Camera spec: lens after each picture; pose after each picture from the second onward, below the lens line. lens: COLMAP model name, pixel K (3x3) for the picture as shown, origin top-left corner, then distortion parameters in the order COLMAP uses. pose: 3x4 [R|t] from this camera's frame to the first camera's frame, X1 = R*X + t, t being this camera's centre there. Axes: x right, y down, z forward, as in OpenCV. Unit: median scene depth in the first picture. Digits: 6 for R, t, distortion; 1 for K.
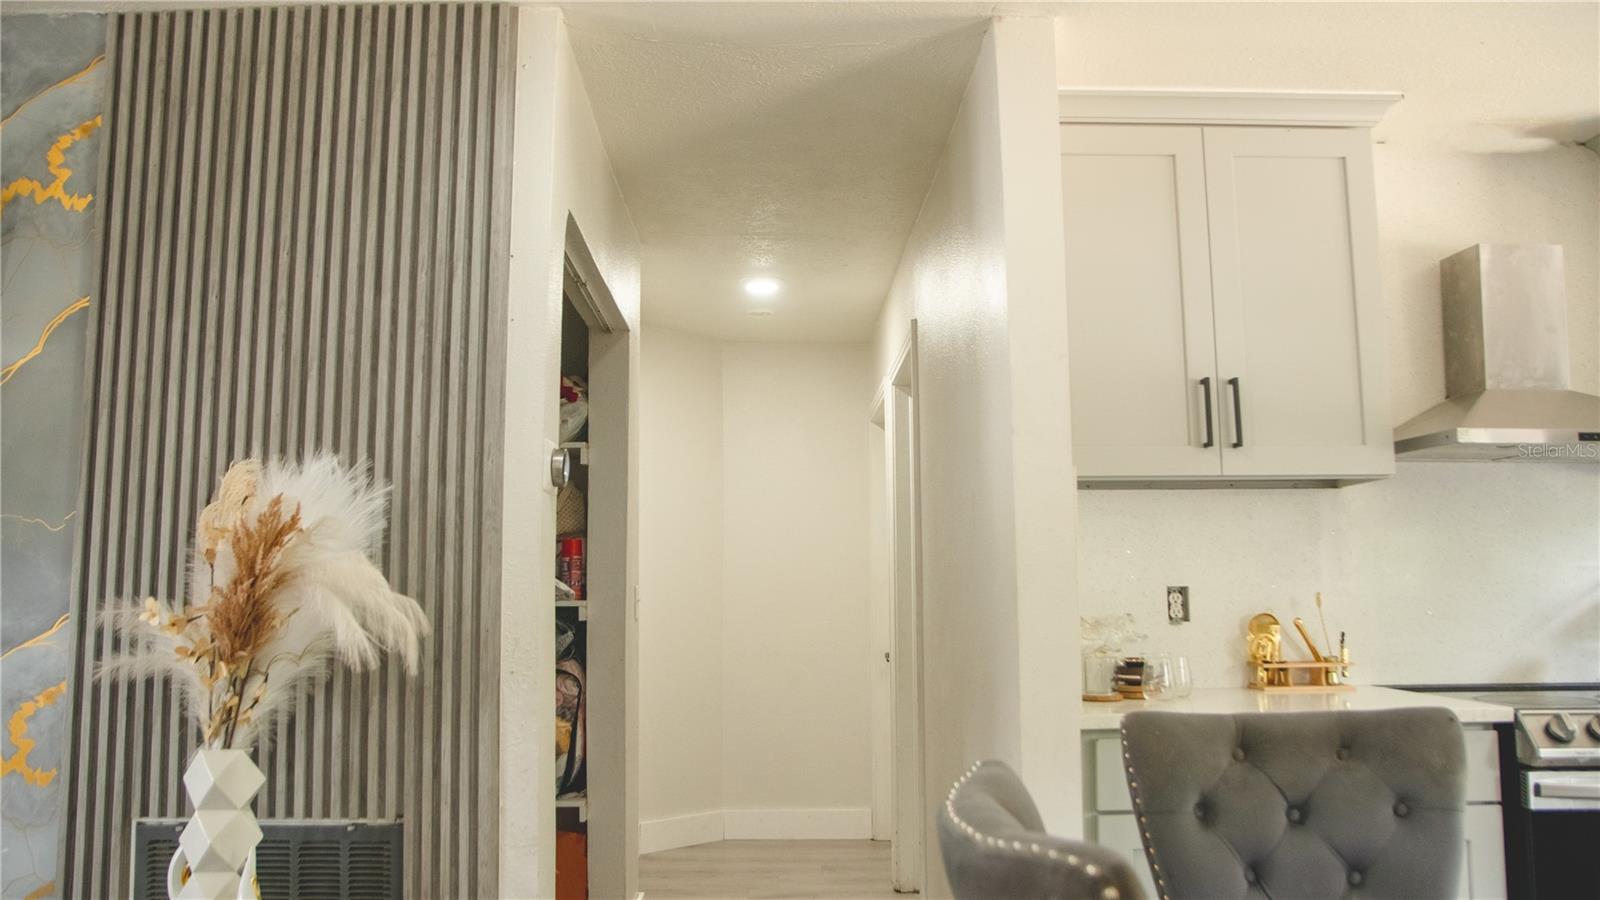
lens RADIAL K [[1191.0, 0, 800.0], [0, 1191.0, 450.0], [0, 0, 1]] dist [-0.119291, 0.108575]
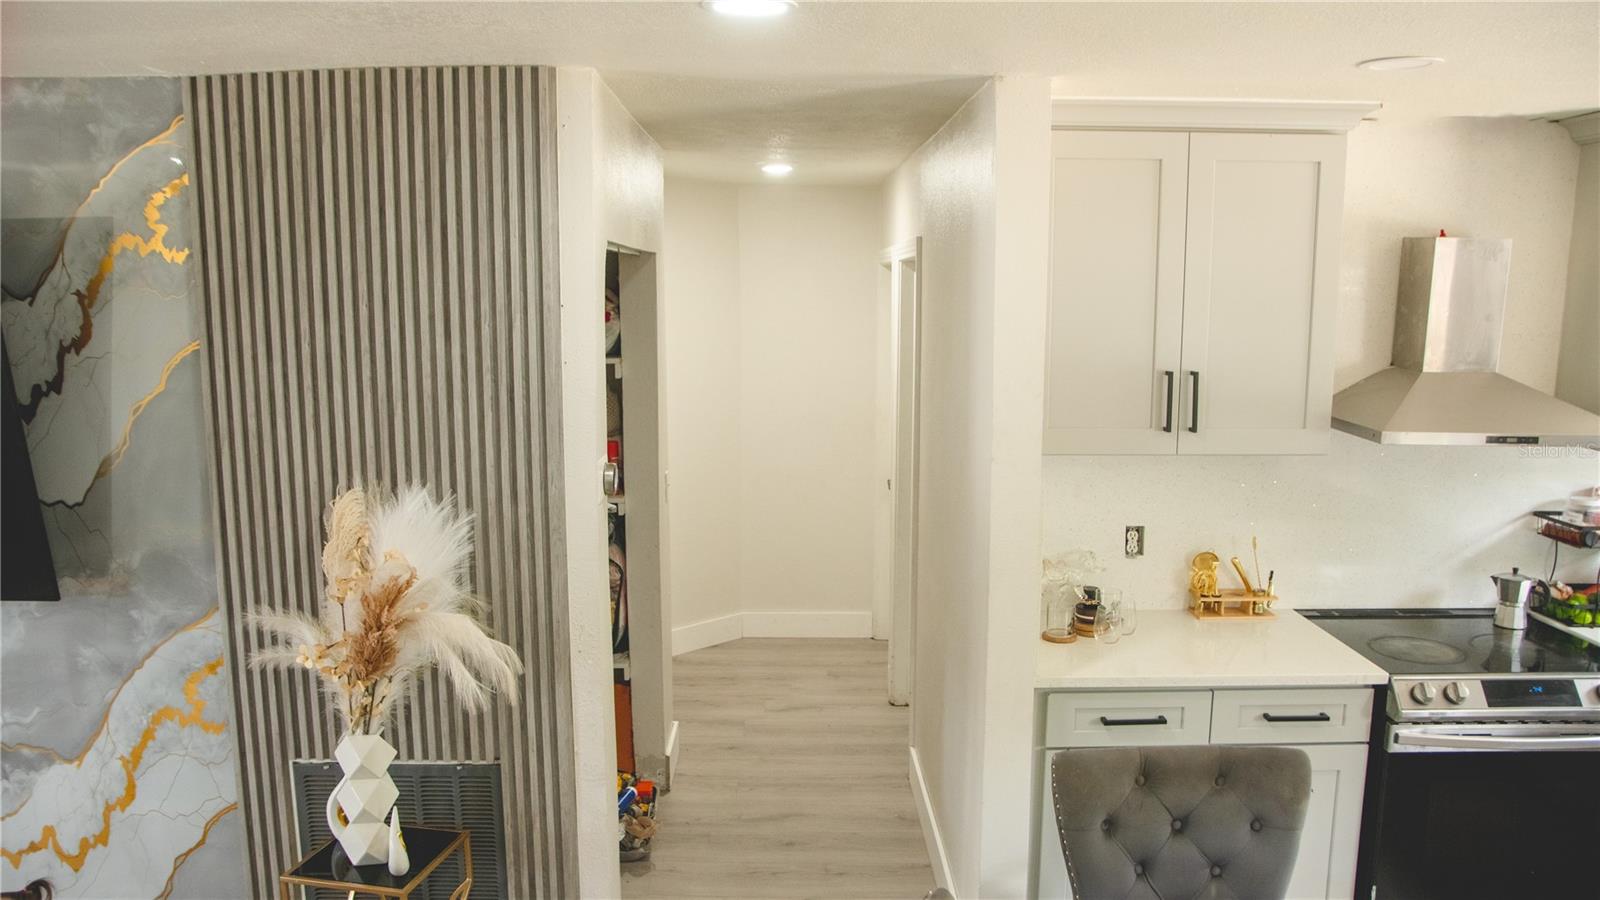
lens RADIAL K [[1191.0, 0, 800.0], [0, 1191.0, 450.0], [0, 0, 1]] dist [-0.119291, 0.108575]
pose [[0.999922, 0.009467, -0.008132, -0.002934], [-0.007002, 0.964922, 0.262445, -0.331964], [0.010332, -0.262368, 0.964913, -0.141853]]
